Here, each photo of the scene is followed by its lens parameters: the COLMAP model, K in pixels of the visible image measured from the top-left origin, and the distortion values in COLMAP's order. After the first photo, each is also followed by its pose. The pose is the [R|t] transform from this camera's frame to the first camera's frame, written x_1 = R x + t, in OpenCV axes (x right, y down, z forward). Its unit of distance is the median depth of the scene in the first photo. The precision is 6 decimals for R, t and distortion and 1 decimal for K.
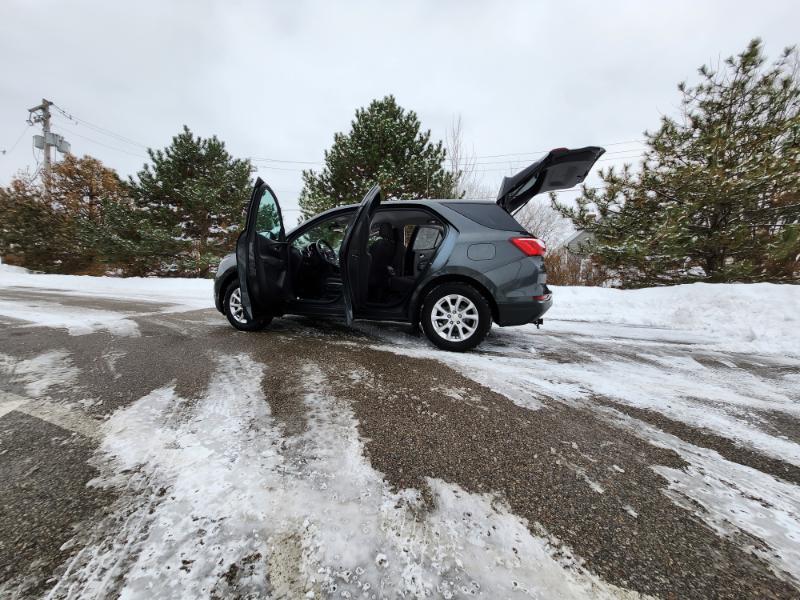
lens RADIAL K [[312.9, 0, 399.6], [0, 312.9, 292.3], [0, 0, 1]] dist [-0.001183, 0.000039]
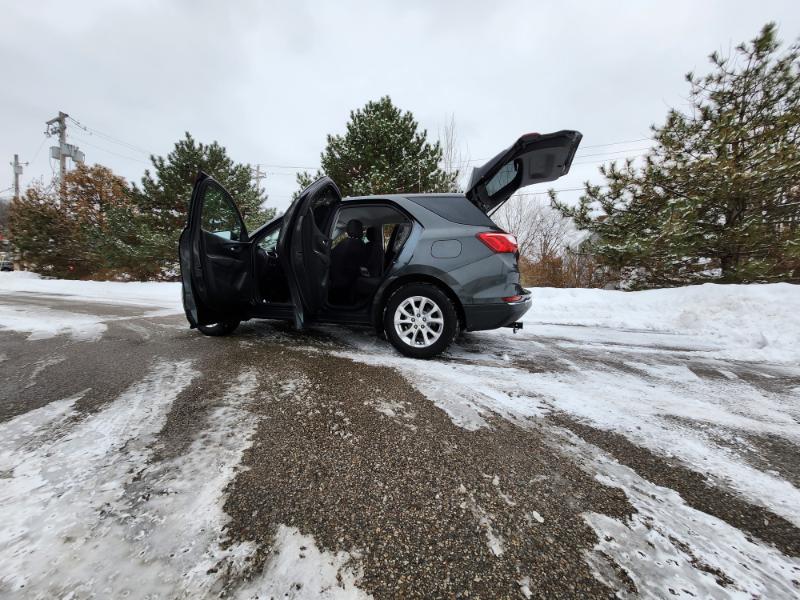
lens RADIAL K [[312.9, 0, 399.6], [0, 312.9, 292.3], [0, 0, 1]] dist [-0.001183, 0.000039]
pose [[0.999267, -0.004197, -0.038038, 0.141374], [0.003675, 0.999898, -0.013793, 0.007533], [0.038092, 0.013643, 0.999181, 0.075678]]
